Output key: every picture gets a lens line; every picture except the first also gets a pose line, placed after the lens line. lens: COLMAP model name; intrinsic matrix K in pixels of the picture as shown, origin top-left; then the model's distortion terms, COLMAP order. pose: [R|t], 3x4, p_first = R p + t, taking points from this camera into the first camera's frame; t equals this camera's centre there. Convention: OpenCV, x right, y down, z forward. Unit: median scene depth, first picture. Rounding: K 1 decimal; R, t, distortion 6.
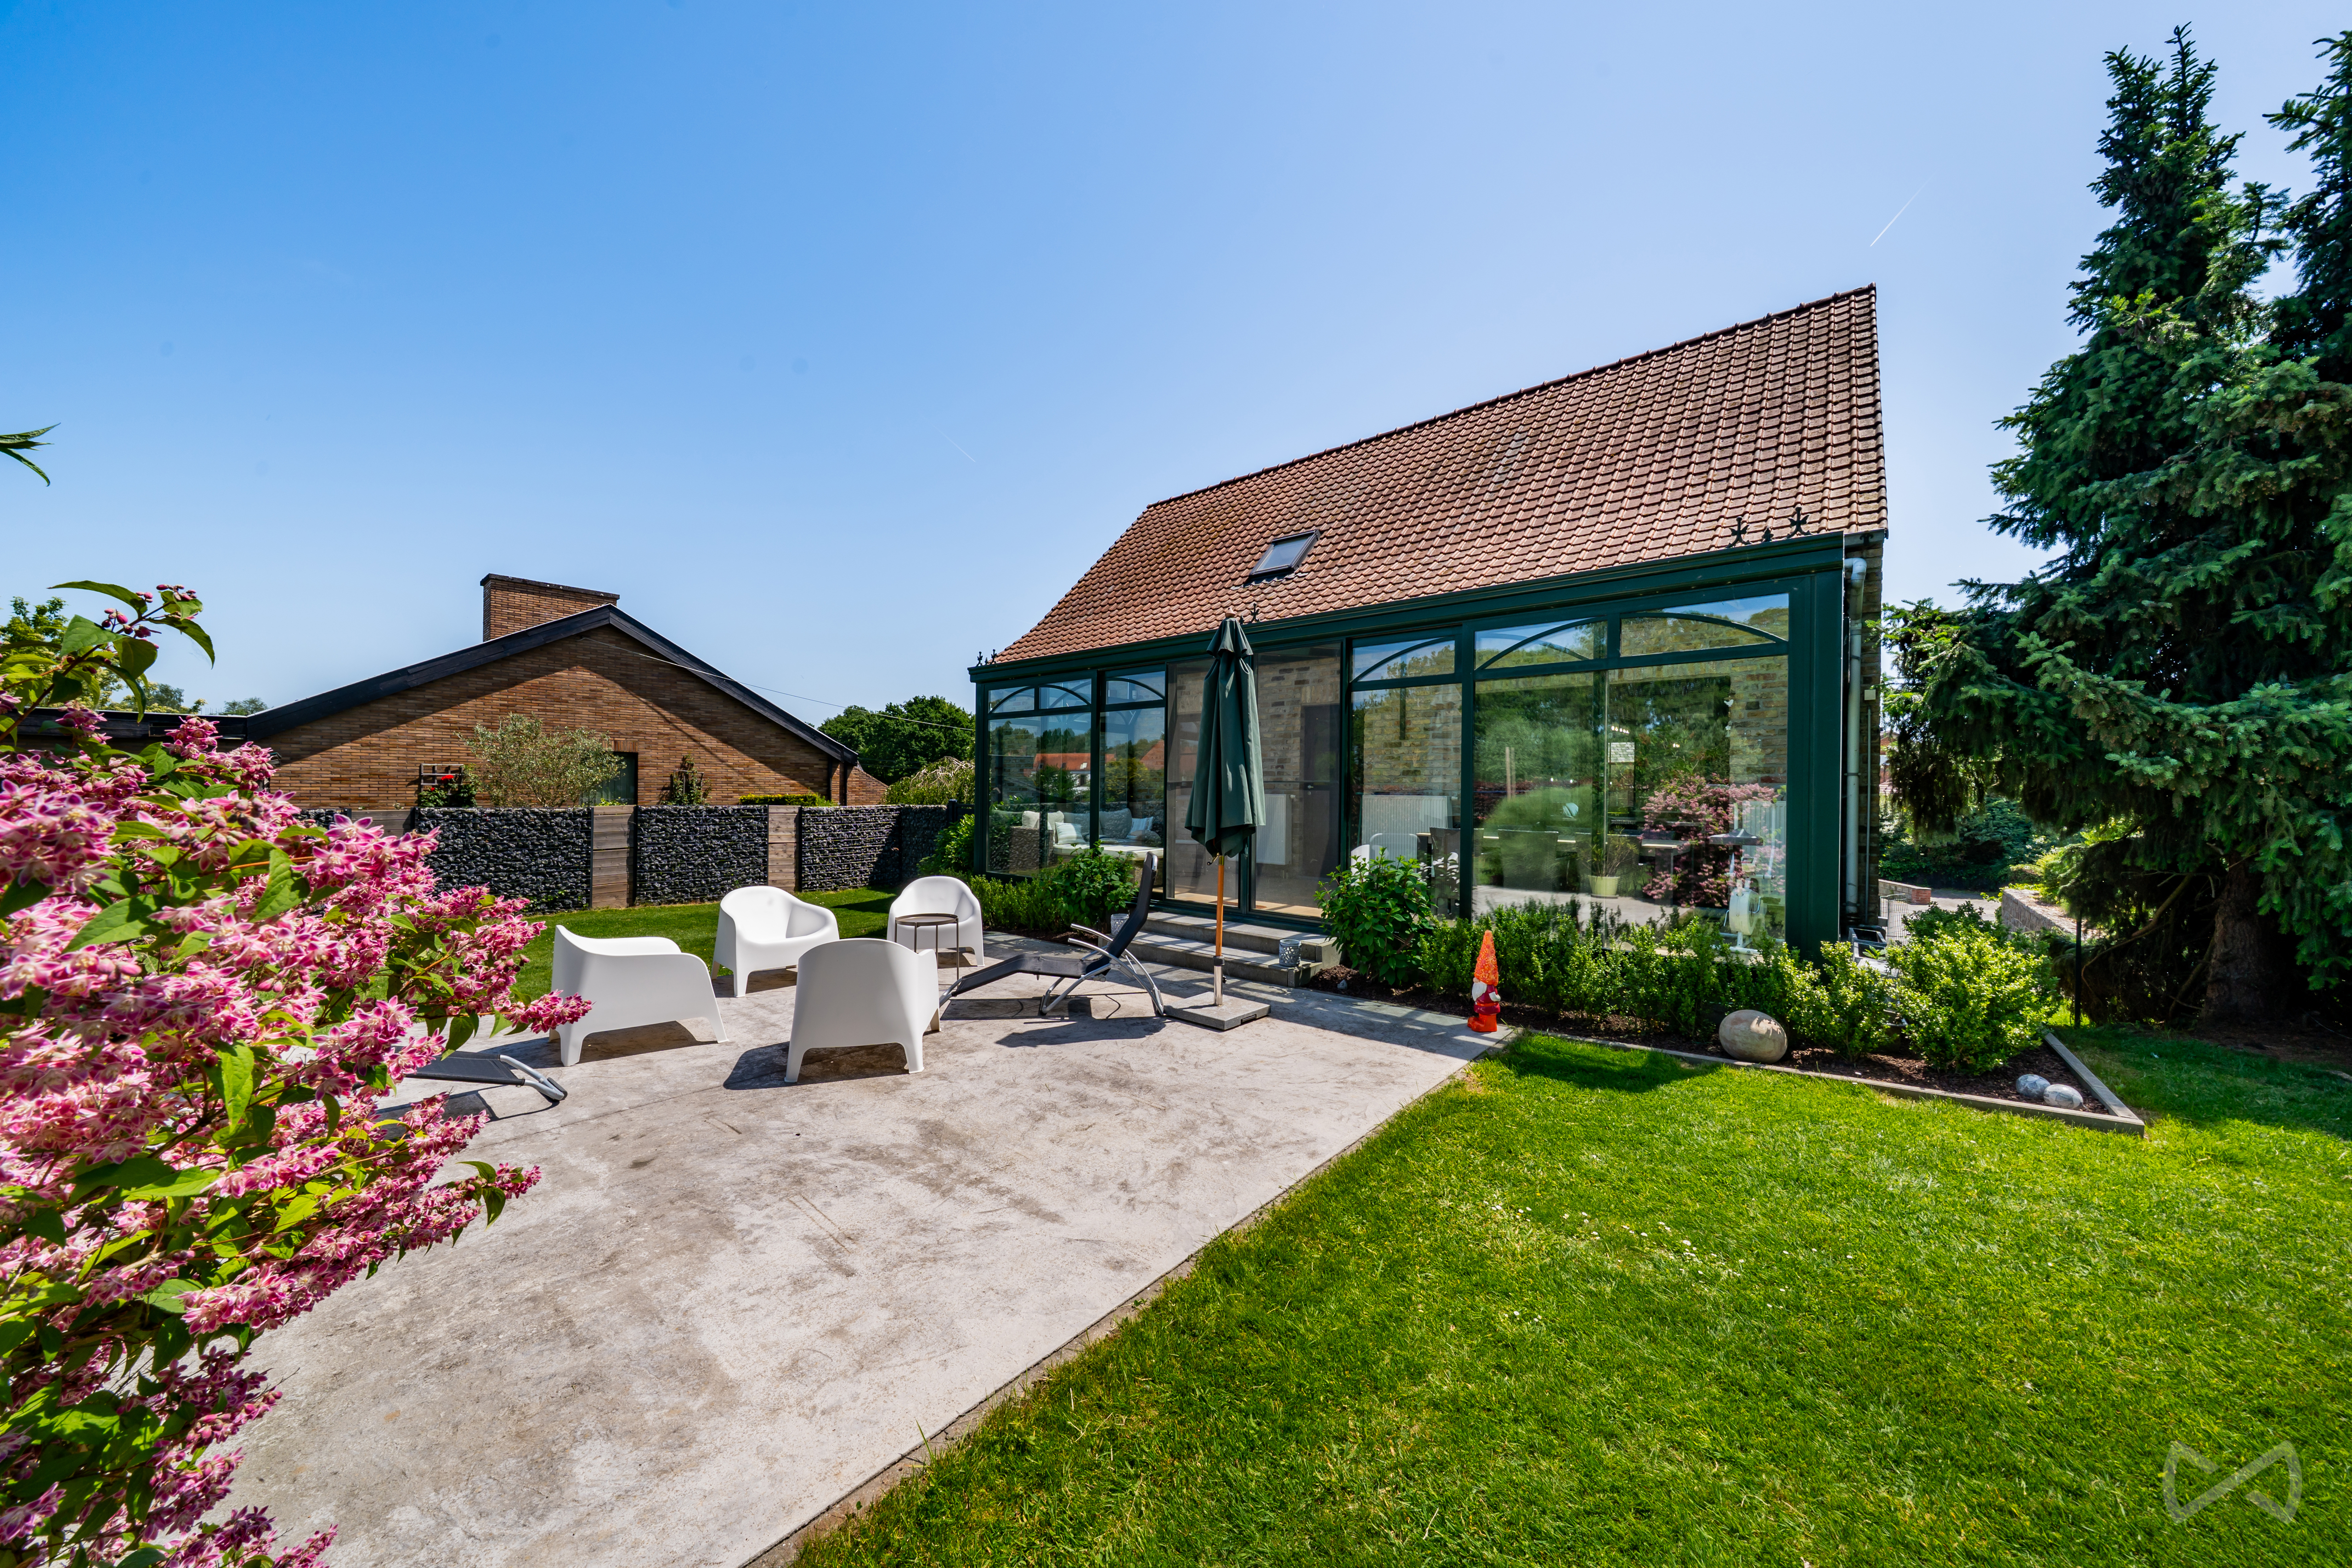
lens RADIAL K [[824.6, 0, 1176.0], [0, 824.6, 784.0], [0, 0, 1]] dist [0.010113, 0.000036]
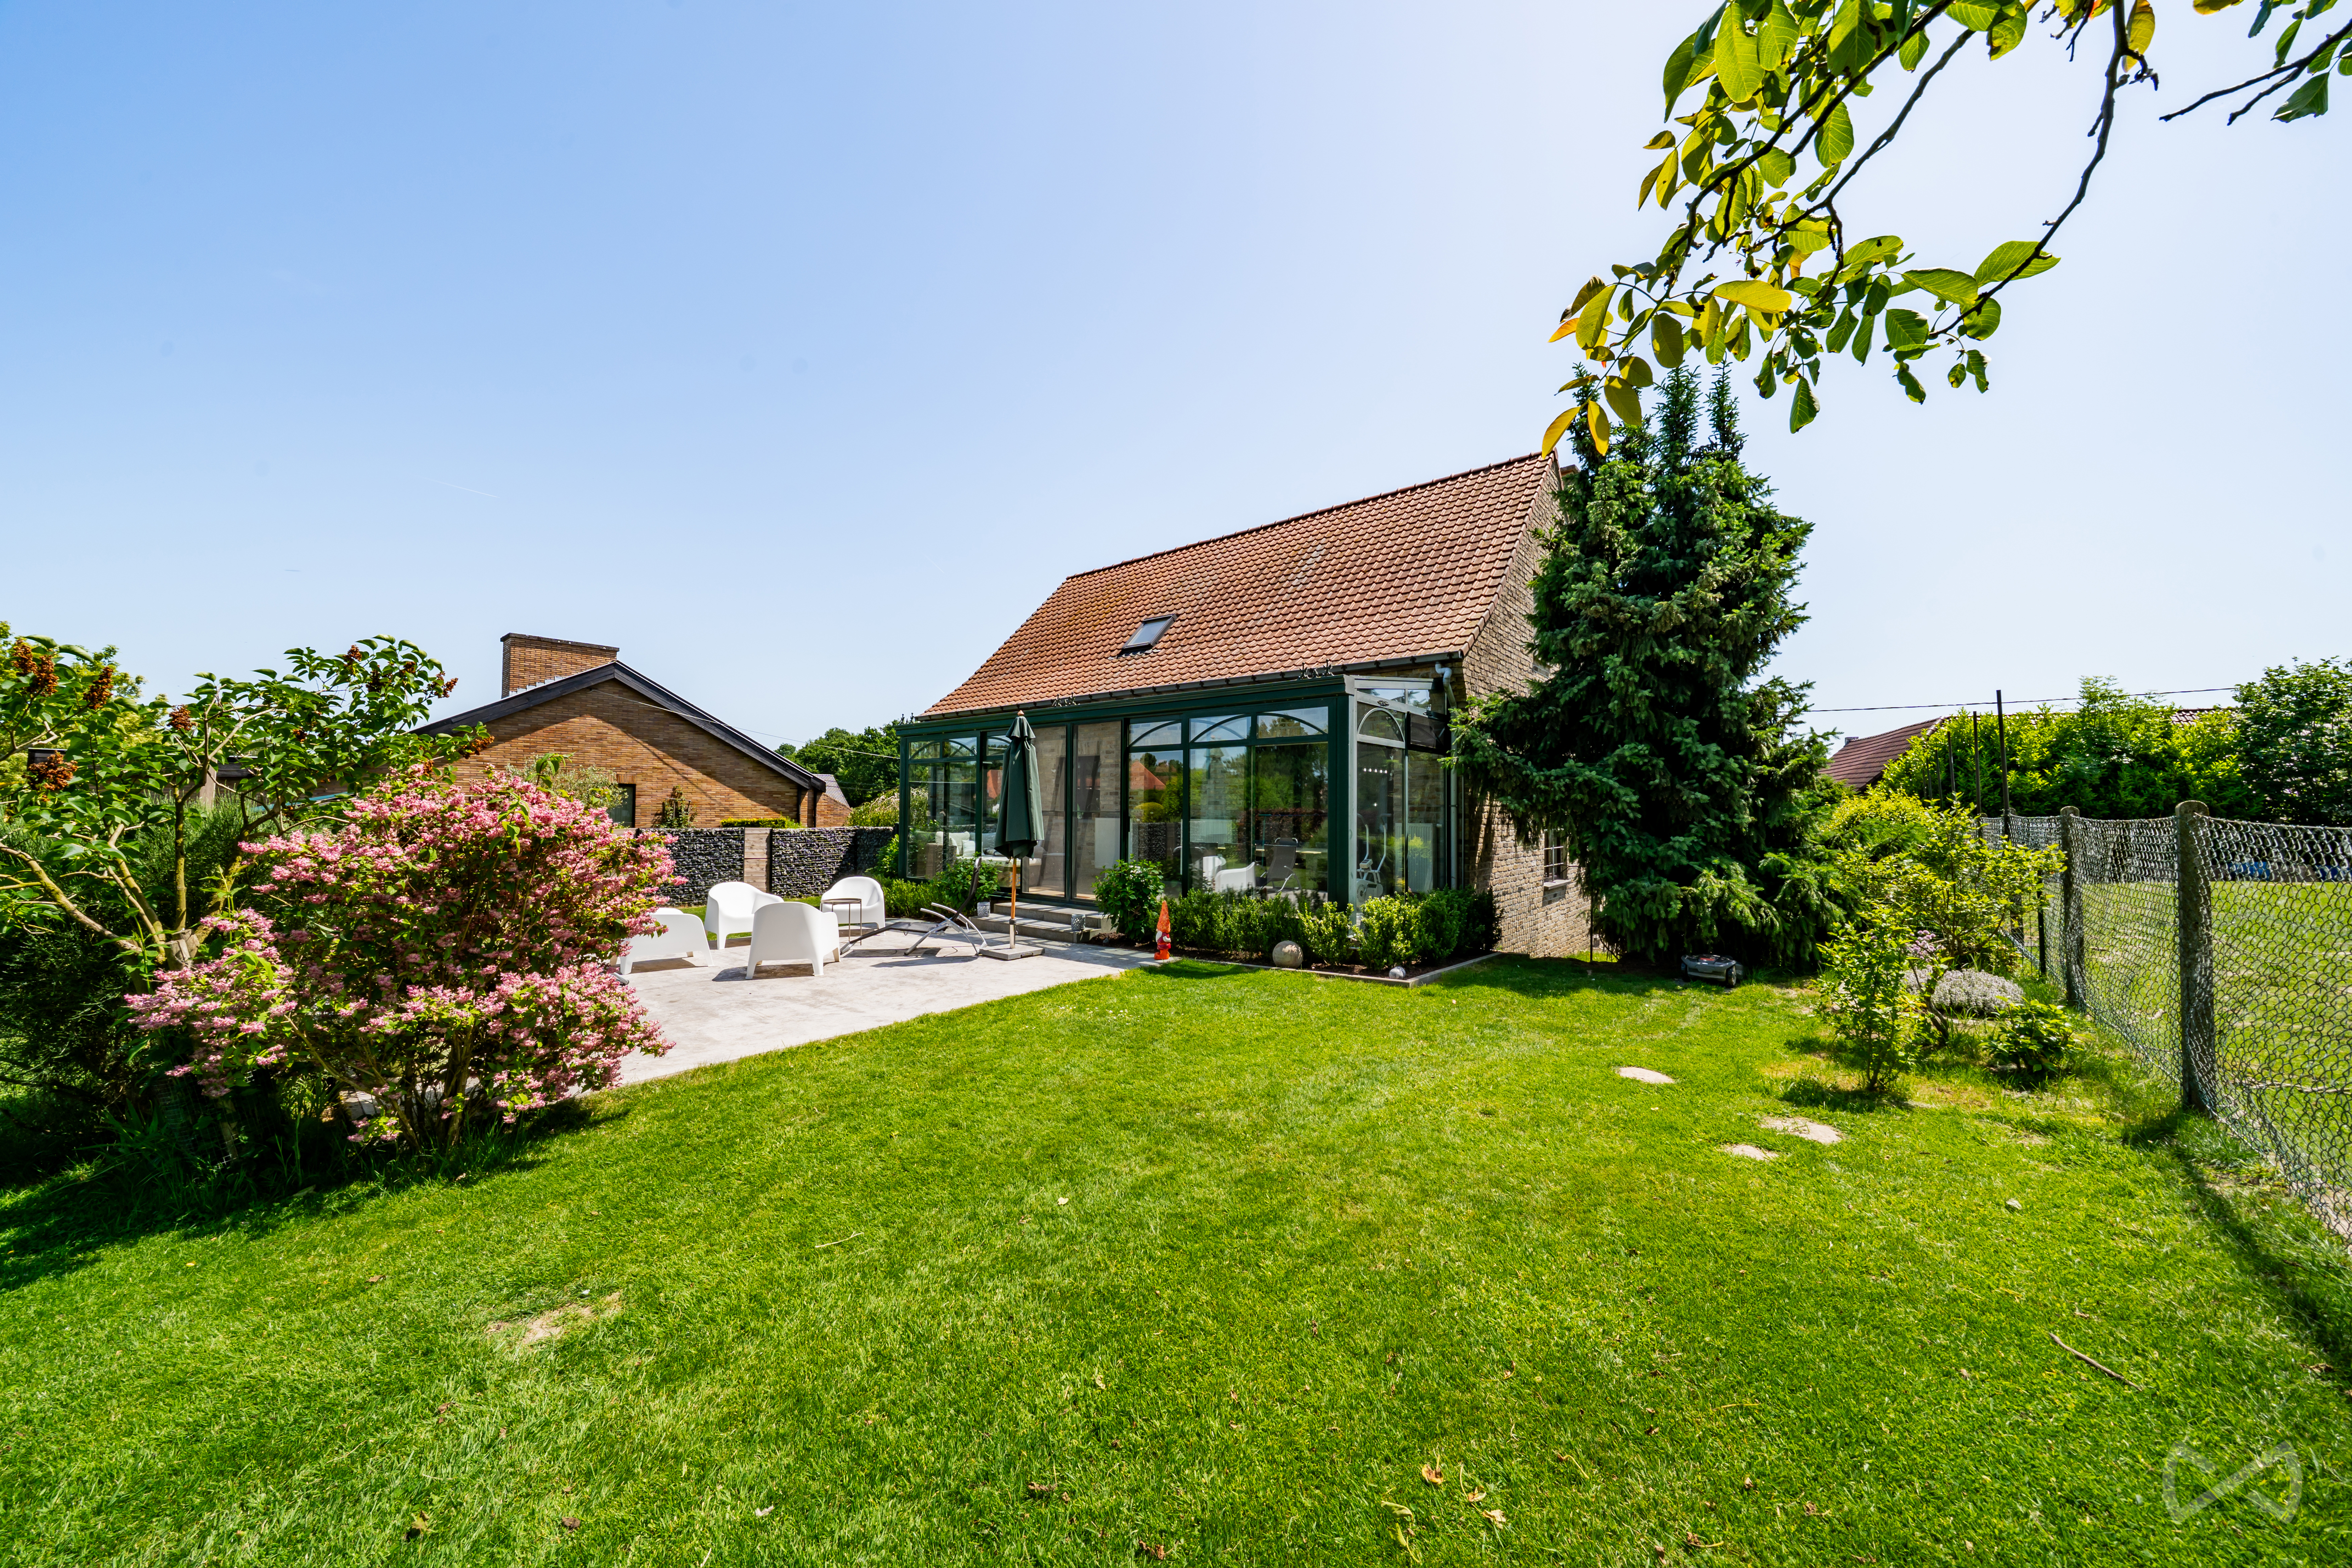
lens RADIAL K [[801.2, 0, 1176.0], [0, 801.2, 784.0], [0, 0, 1]] dist [-0.000055, -0.000031]
pose [[0.999506, -0.002978, 0.031294, 0.132255], [0.003740, 0.999697, -0.024311, -0.009423], [-0.031212, 0.024416, 0.999215, -0.252428]]
